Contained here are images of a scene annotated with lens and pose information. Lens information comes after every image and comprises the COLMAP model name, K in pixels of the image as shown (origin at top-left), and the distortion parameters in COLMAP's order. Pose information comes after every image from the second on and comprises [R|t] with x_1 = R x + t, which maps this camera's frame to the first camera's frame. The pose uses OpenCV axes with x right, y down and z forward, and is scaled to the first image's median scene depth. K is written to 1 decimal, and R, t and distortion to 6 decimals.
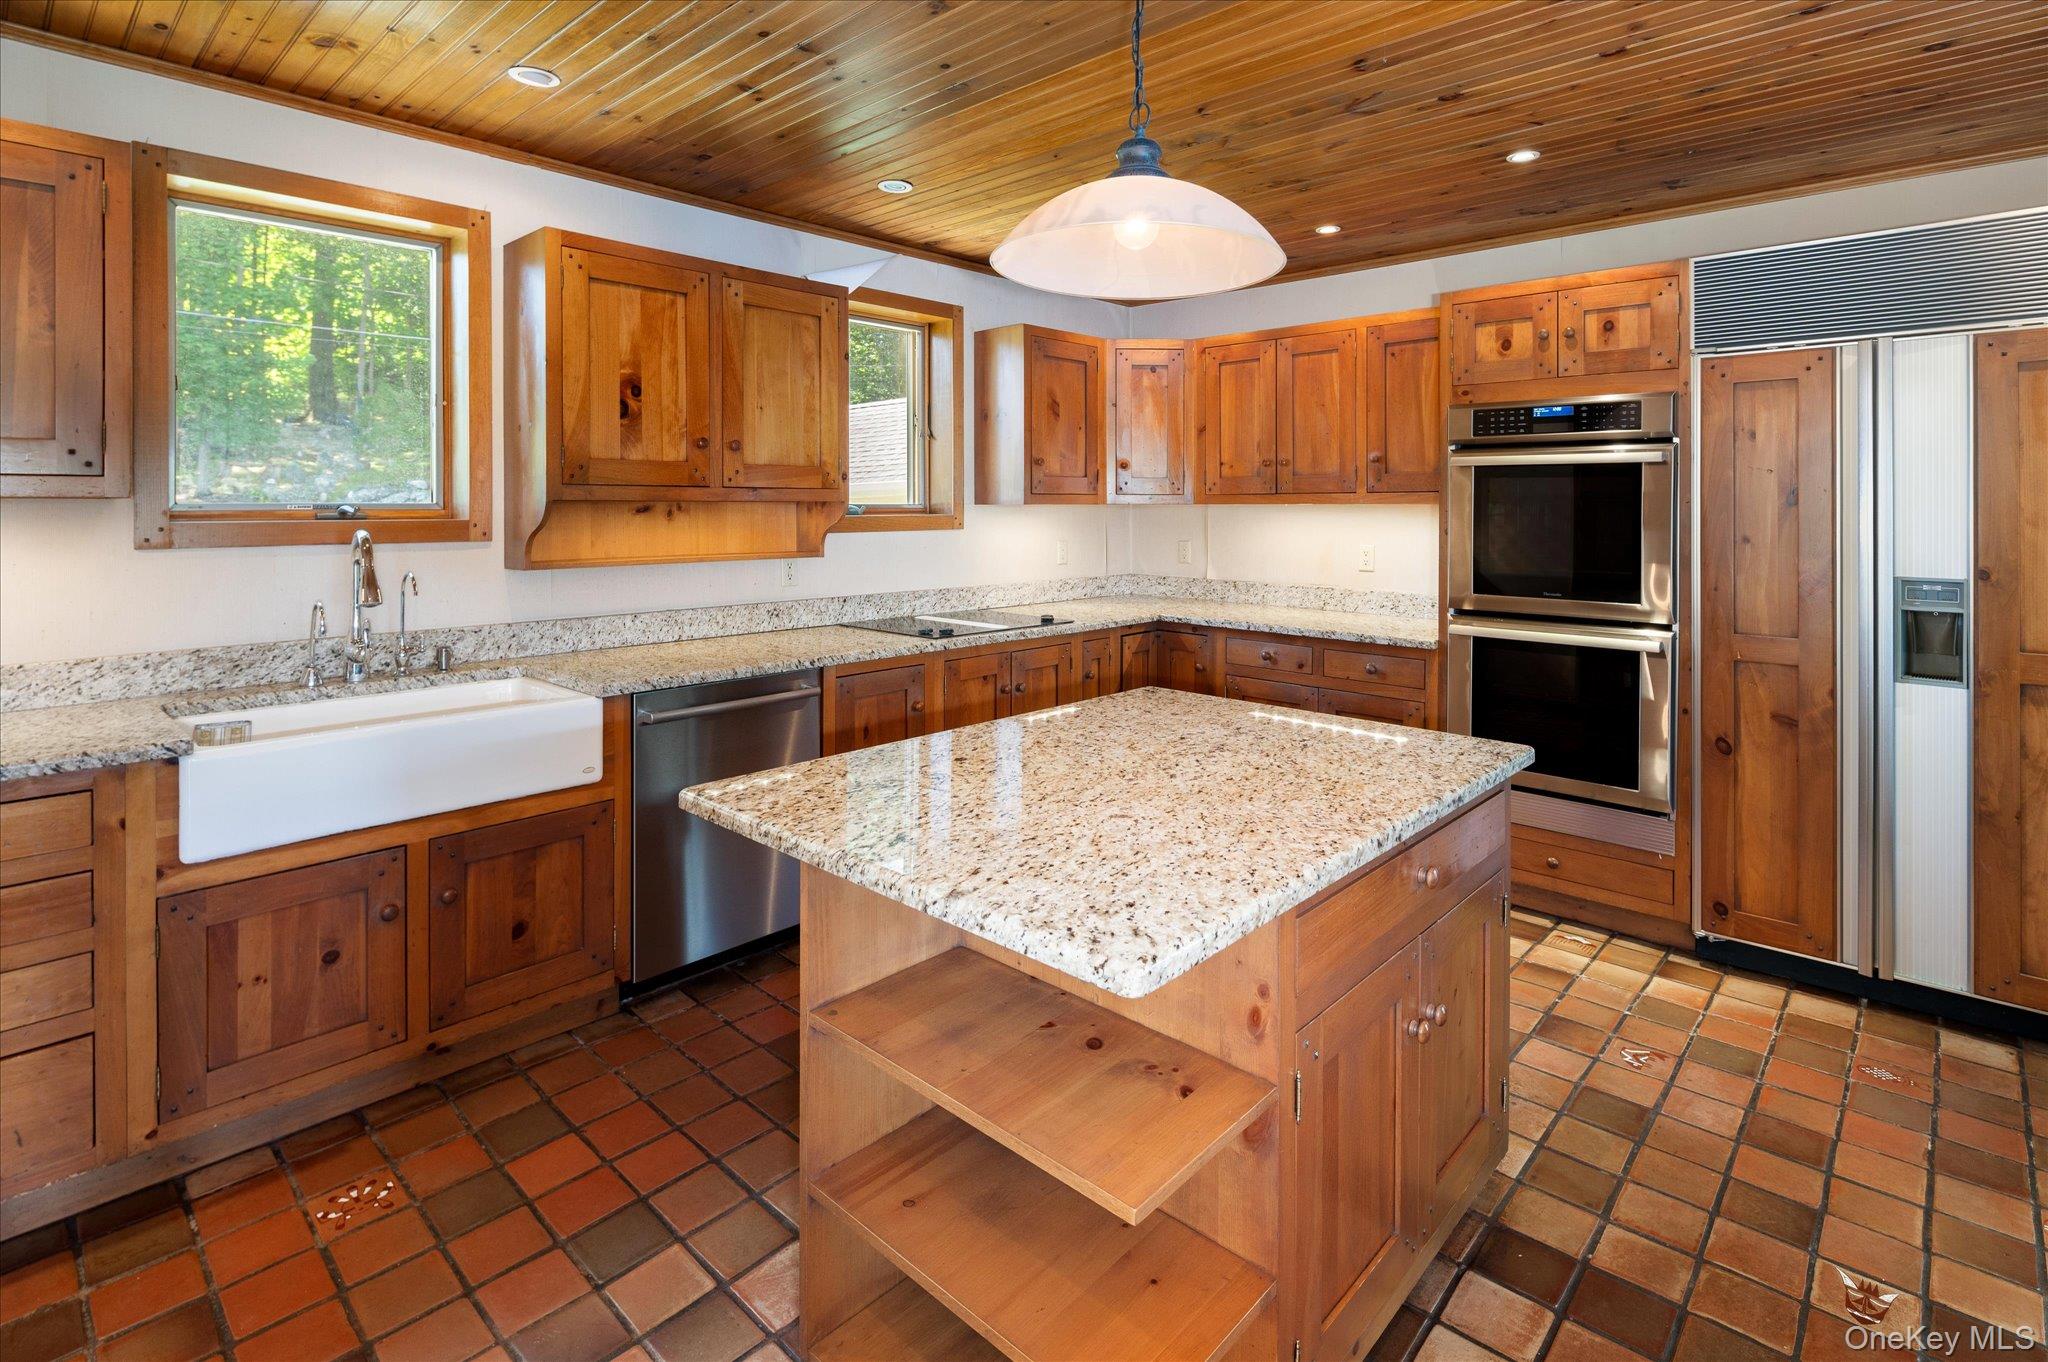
lens RADIAL K [[981.6, 0, 1024.0], [0, 981.6, 681.0], [0, 0, 1]] dist [0.000844, 0.000177]
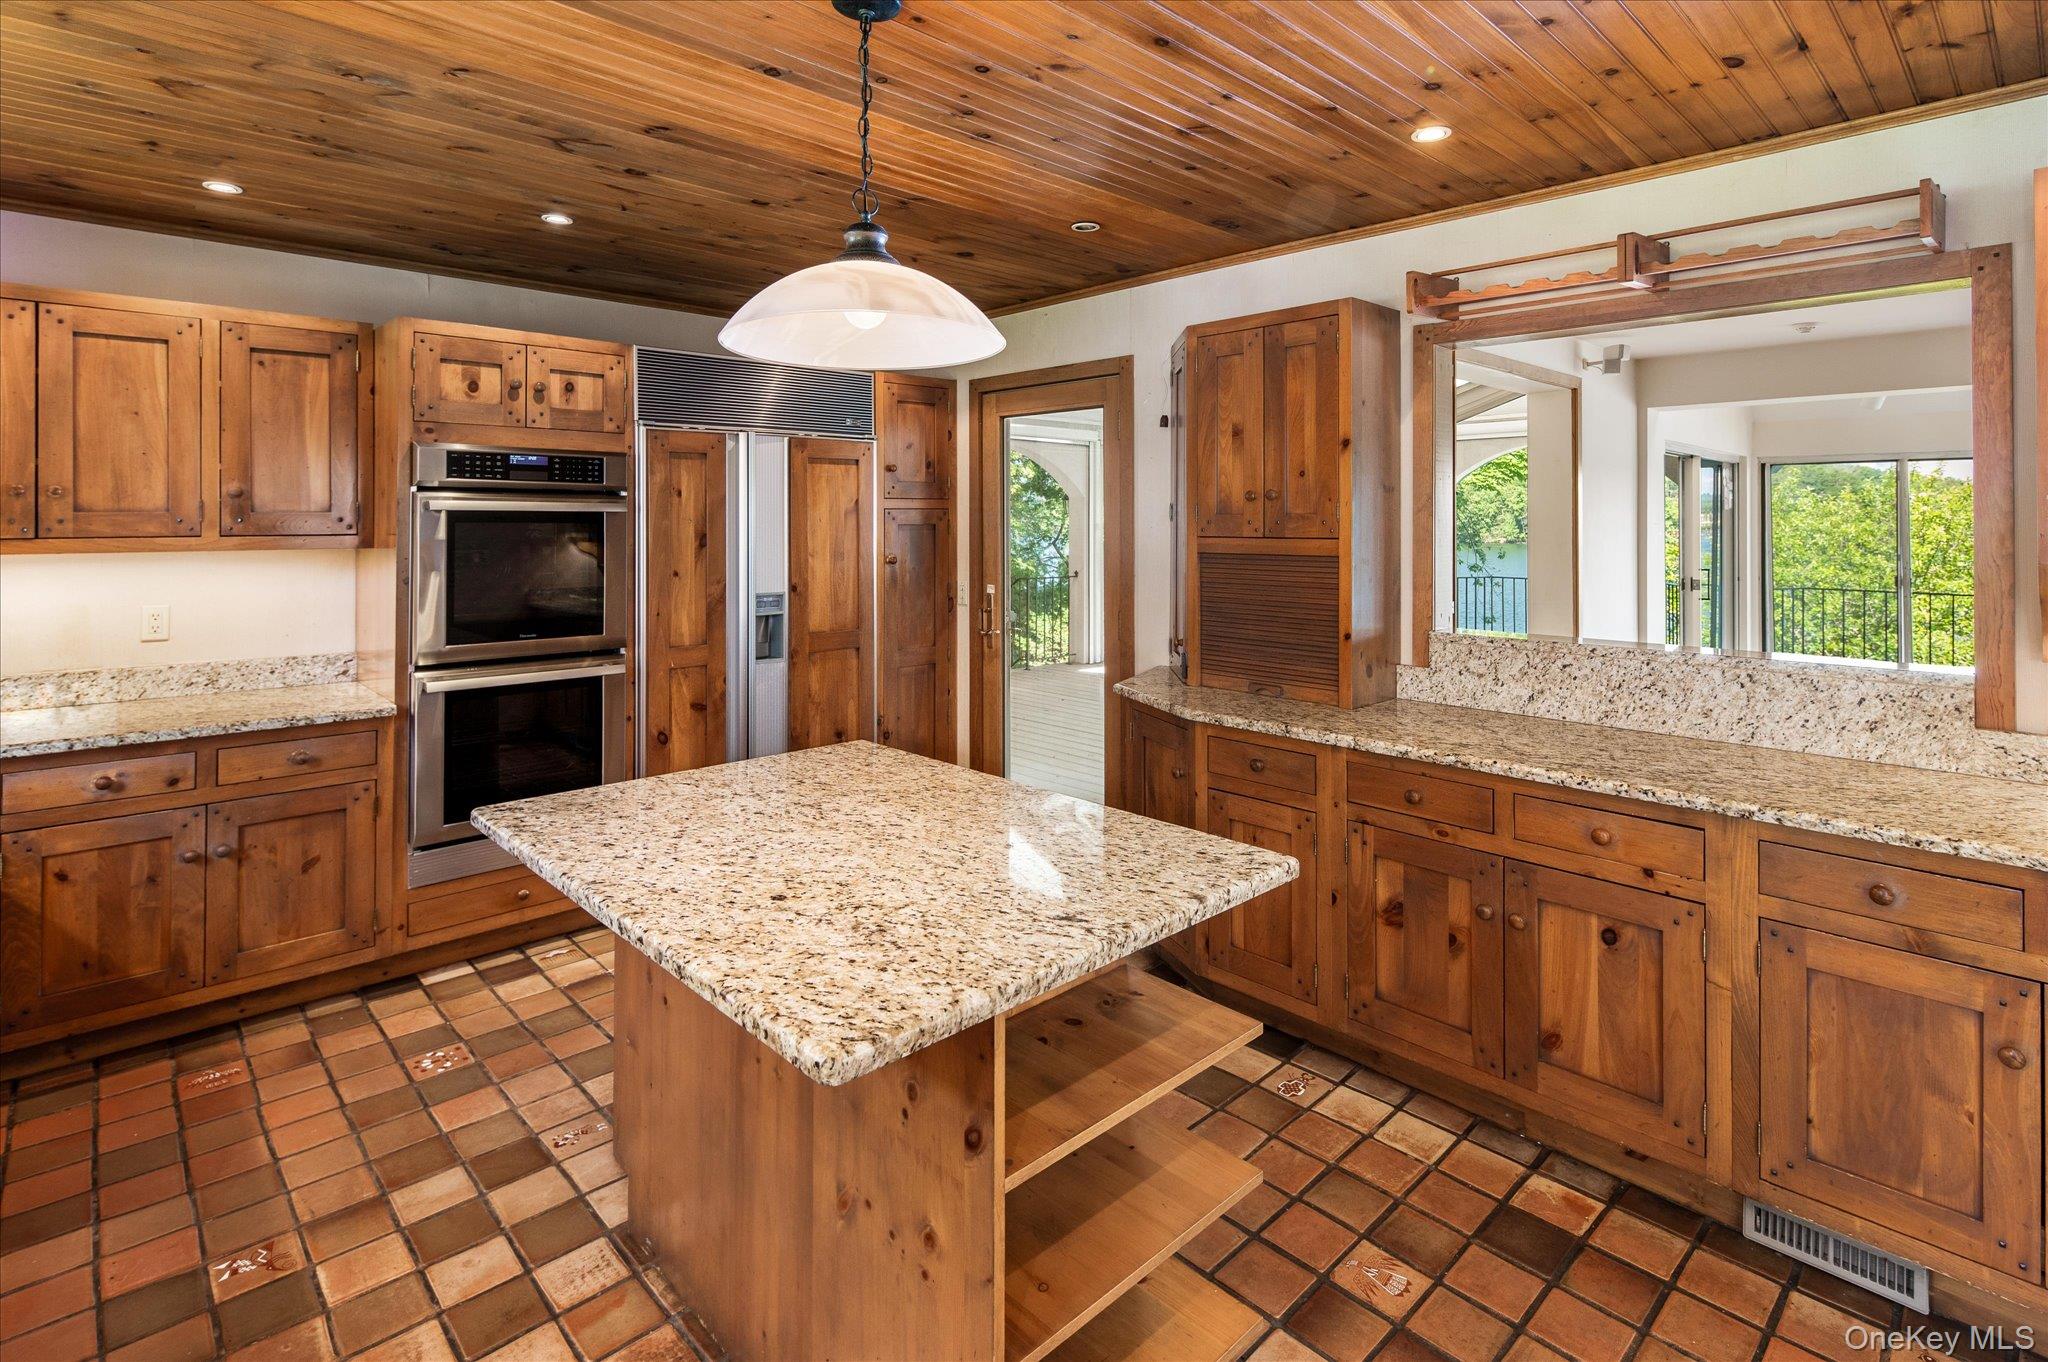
lens RADIAL K [[981.6, 0, 1024.0], [0, 981.6, 681.0], [0, 0, 1]] dist [0.000844, 0.000177]
pose [[0.056368, -0.160646, 0.985401, -0.490412], [0.176398, 0.973046, 0.148541, -0.111293], [-0.982704, 0.165450, 0.083186, 0.446381]]
